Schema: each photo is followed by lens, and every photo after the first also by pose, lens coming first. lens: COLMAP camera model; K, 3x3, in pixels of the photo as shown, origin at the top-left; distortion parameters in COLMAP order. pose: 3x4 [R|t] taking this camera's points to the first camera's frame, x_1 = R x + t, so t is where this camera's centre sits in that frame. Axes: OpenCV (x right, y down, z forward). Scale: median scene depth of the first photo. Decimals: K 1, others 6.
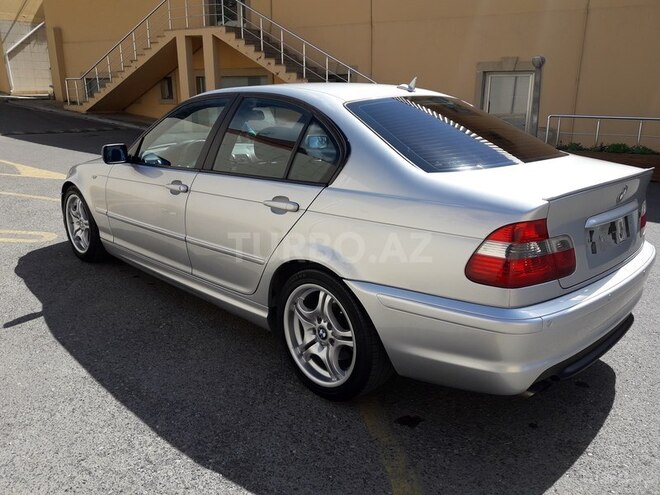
lens RADIAL K [[535.2, 0, 330.0], [0, 535.2, 247.5], [0, 0, 1]] dist [0.035835, -0.062912]
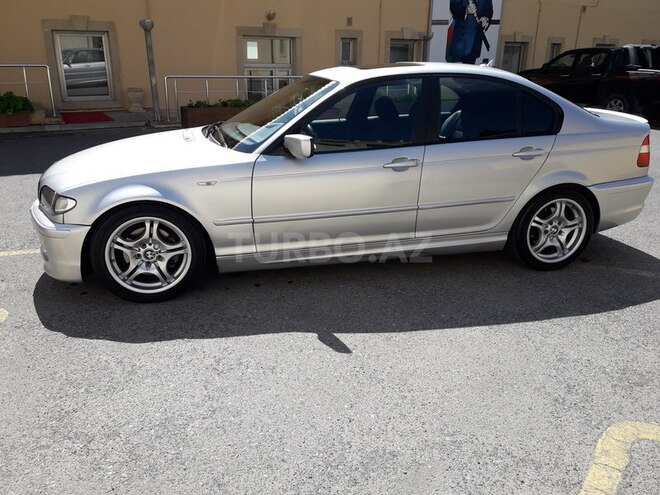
lens RADIAL K [[535.2, 0, 330.0], [0, 535.2, 247.5], [0, 0, 1]] dist [0.035835, -0.062912]
pose [[0.507083, -0.290231, 0.811562, -0.284884], [0.225690, 0.953457, 0.199959, -0.044014], [-0.831824, 0.081765, 0.548984, 0.118861]]
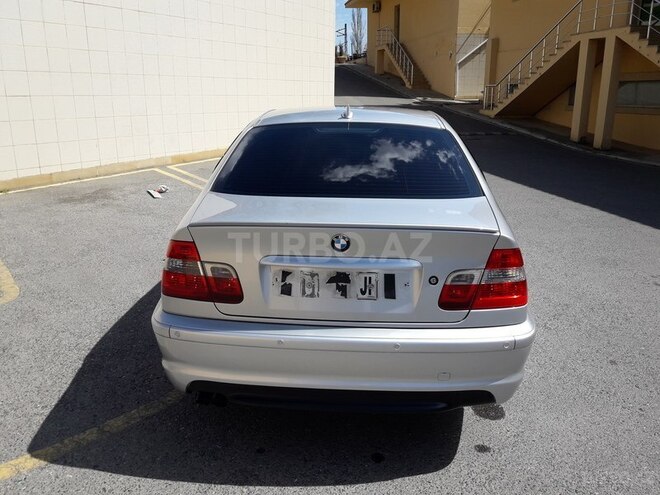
lens RADIAL K [[535.2, 0, 330.0], [0, 535.2, 247.5], [0, 0, 1]] dist [0.035835, -0.062912]
pose [[0.673701, 0.200214, -0.711365, 0.182715], [-0.202894, 0.975722, 0.082466, -0.025318], [0.710606, 0.088774, 0.697967, 0.057123]]
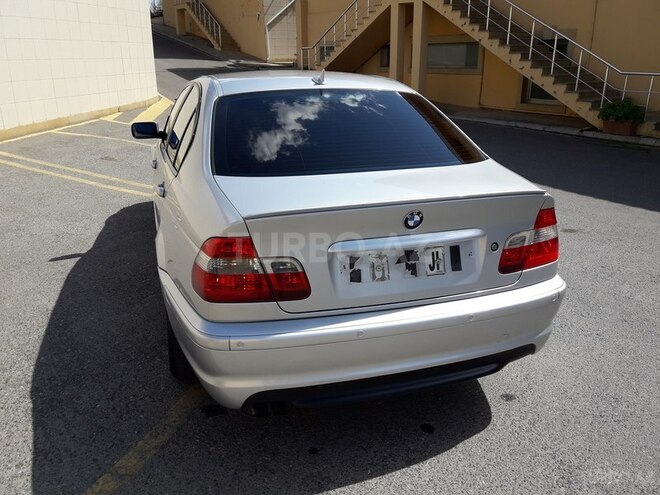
lens RADIAL K [[535.2, 0, 330.0], [0, 535.2, 247.5], [0, 0, 1]] dist [0.035835, -0.062912]
pose [[0.891562, 0.145523, -0.428882, 0.124263], [-0.118543, 0.988941, 0.089127, -0.018072], [0.437109, -0.028621, 0.898953, 0.028276]]
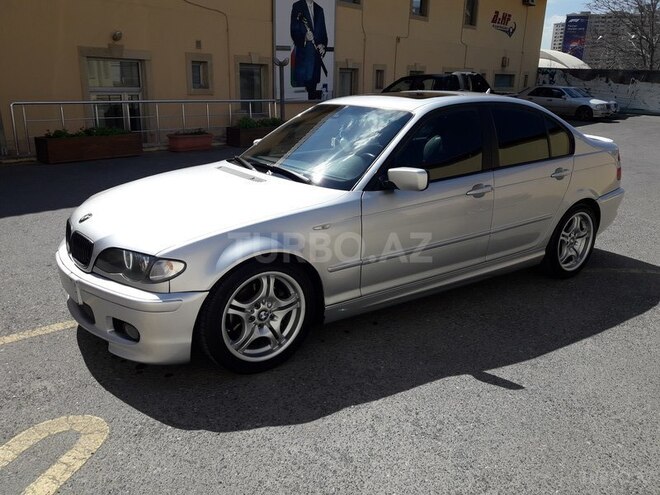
lens RADIAL K [[535.2, 0, 330.0], [0, 535.2, 247.5], [0, 0, 1]] dist [0.035835, -0.062912]
pose [[0.168489, -0.293111, 0.941115, -0.310215], [0.250609, 0.936130, 0.246691, -0.077092], [-0.953314, 0.194287, 0.231184, 0.233999]]
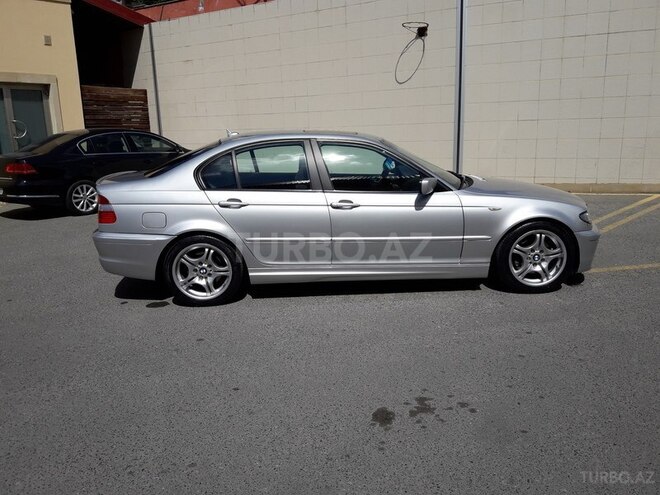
lens RADIAL K [[535.2, 0, 330.0], [0, 535.2, 247.5], [0, 0, 1]] dist [0.035835, -0.062912]
pose [[-0.679403, 0.169791, -0.713851, 0.250007], [-0.178091, 0.905614, 0.384899, -0.138144], [0.711825, 0.388632, -0.585038, 0.481663]]
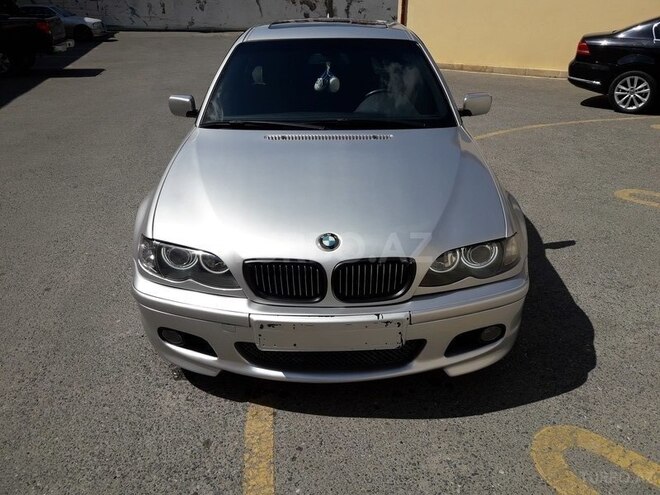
lens RADIAL K [[535.2, 0, 330.0], [0, 535.2, 247.5], [0, 0, 1]] dist [0.035835, -0.062912]
pose [[-0.706551, -0.297516, 0.642082, -0.219115], [0.191219, 0.793311, 0.578008, -0.137700], [-0.681338, 0.531170, -0.503624, 0.436154]]
